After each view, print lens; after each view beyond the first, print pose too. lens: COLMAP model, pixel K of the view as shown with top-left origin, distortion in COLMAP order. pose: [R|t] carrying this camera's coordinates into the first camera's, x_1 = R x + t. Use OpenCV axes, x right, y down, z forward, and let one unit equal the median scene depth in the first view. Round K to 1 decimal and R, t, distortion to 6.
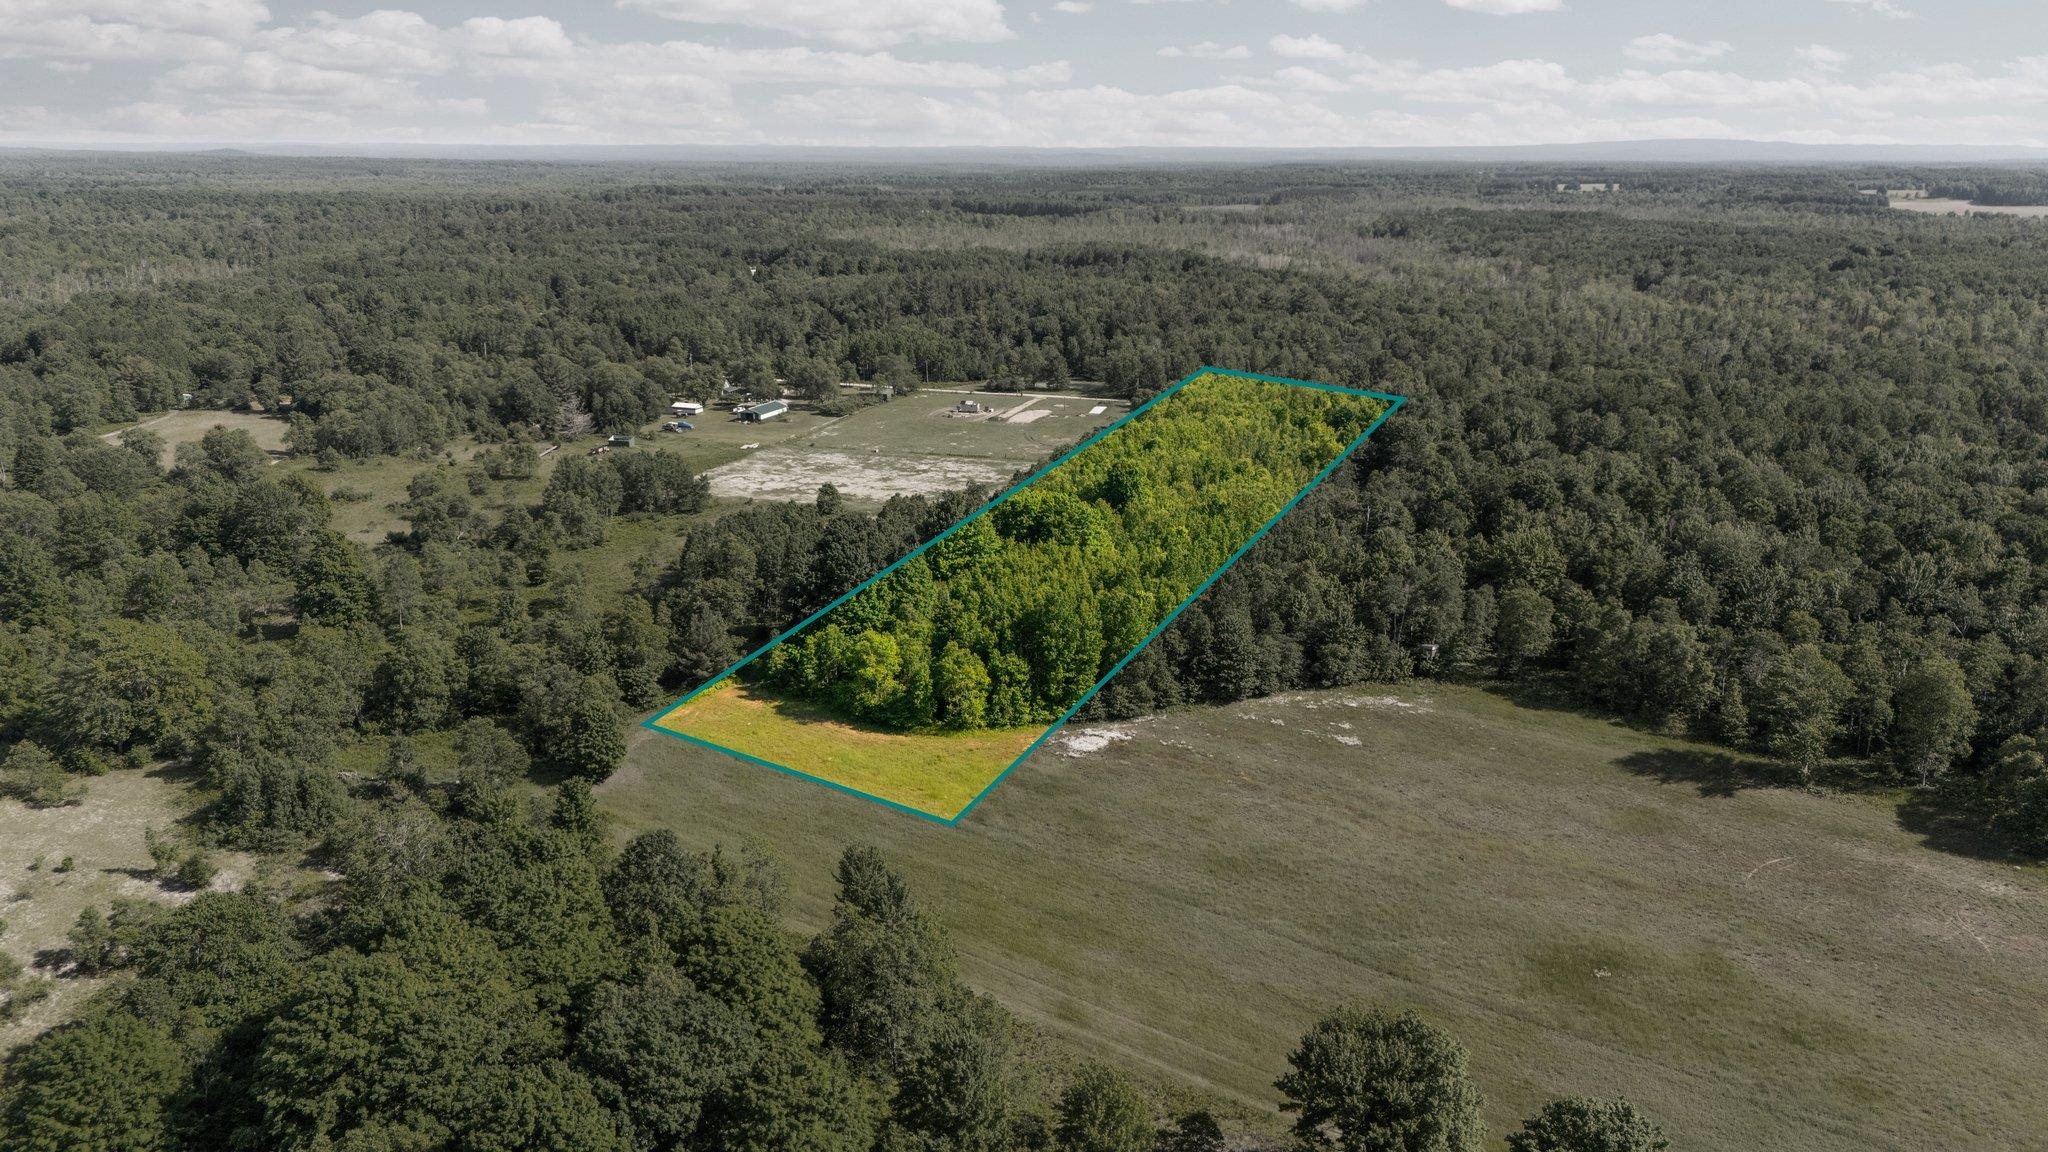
lens RADIAL K [[1512.0, 0, 1024.0], [0, 1512.0, 576.0], [0, 0, 1]] dist [0.089143, -0.093218]
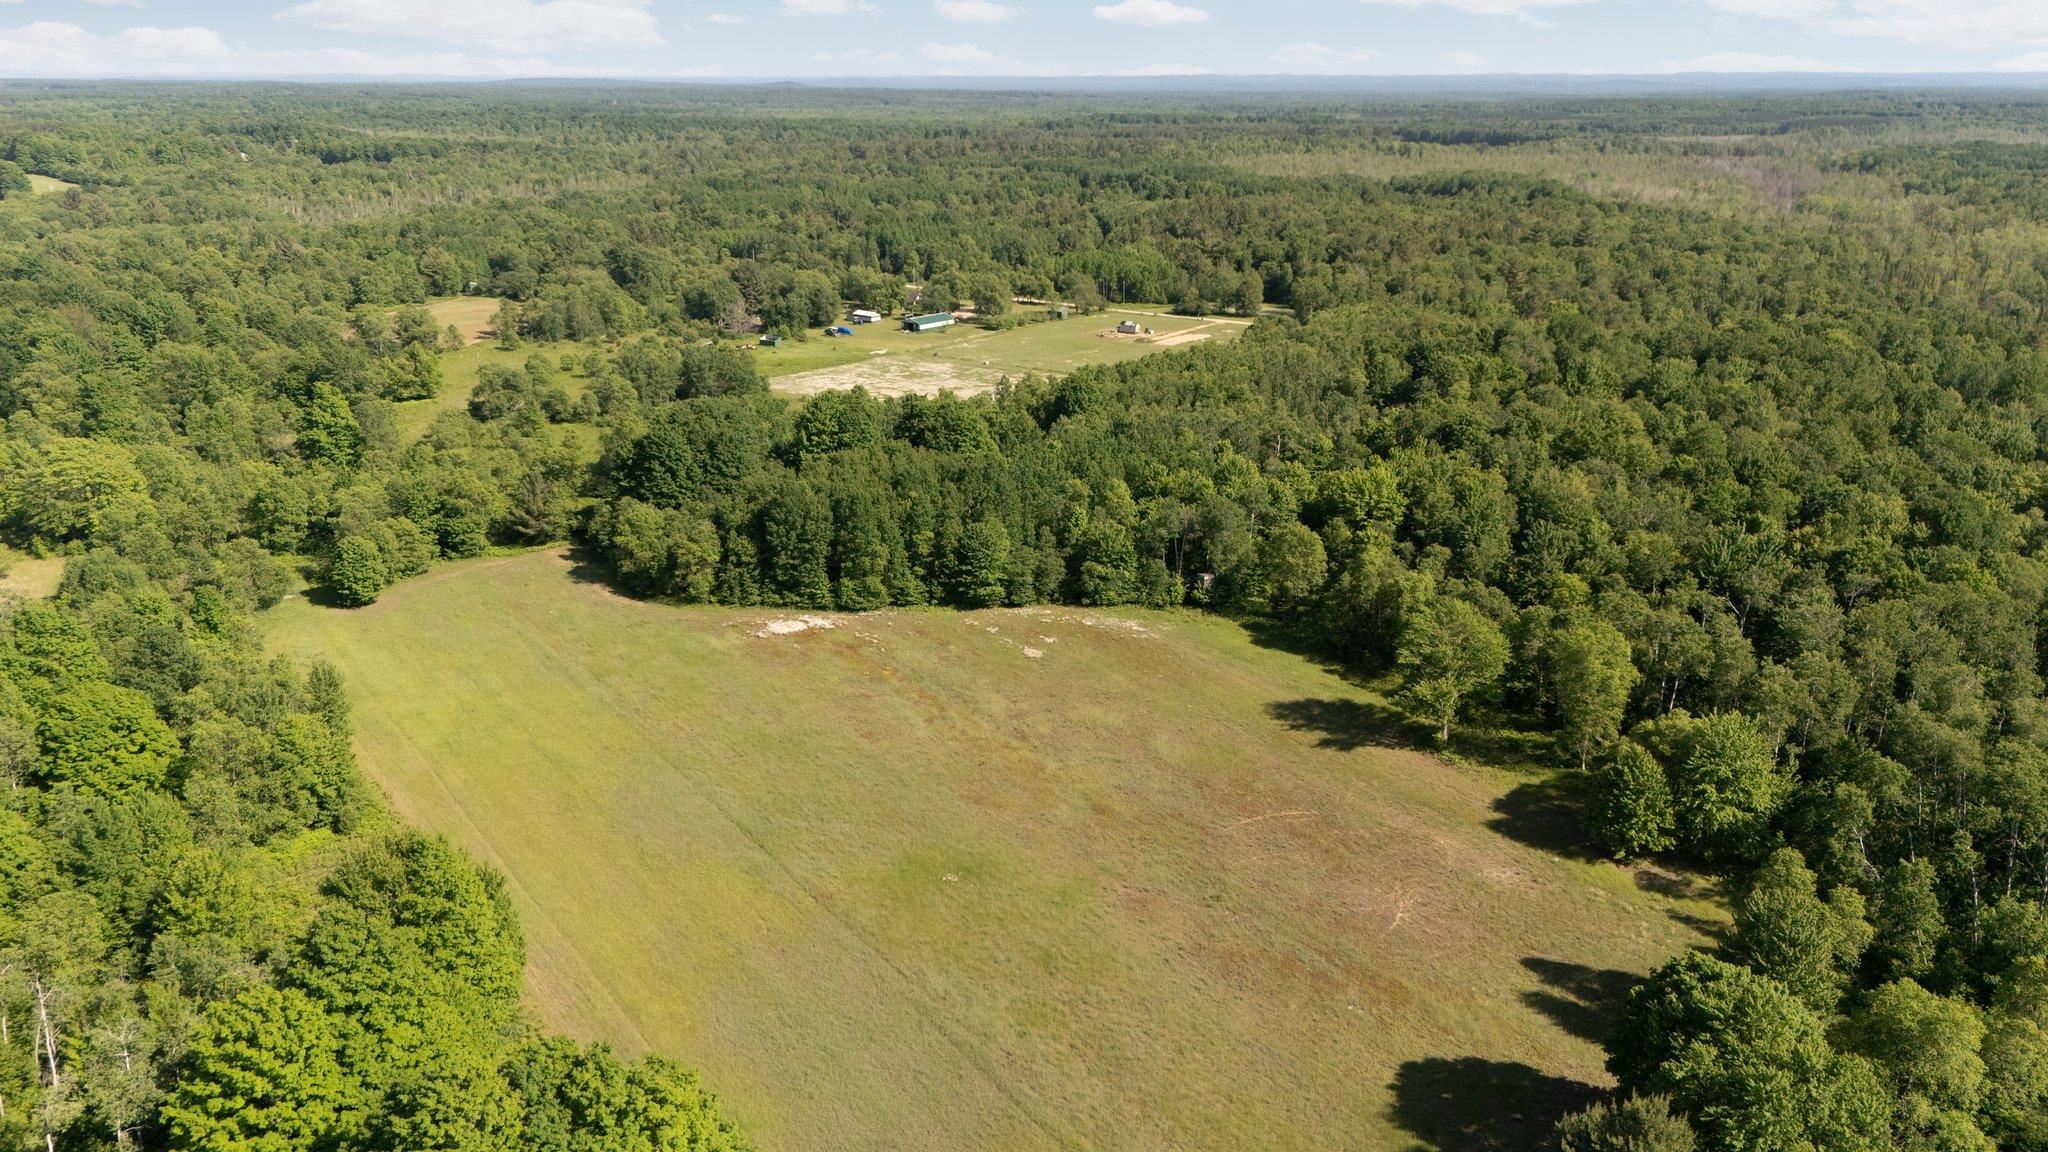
lens RADIAL K [[1512.0, 0, 1024.0], [0, 1512.0, 576.0], [0, 0, 1]] dist [0.089143, -0.093218]
pose [[0.946996, 0.100891, -0.304992, 0.226365], [-0.088102, 0.994567, 0.055447, 0.001511], [0.308929, -0.025638, 0.950739, 0.025609]]
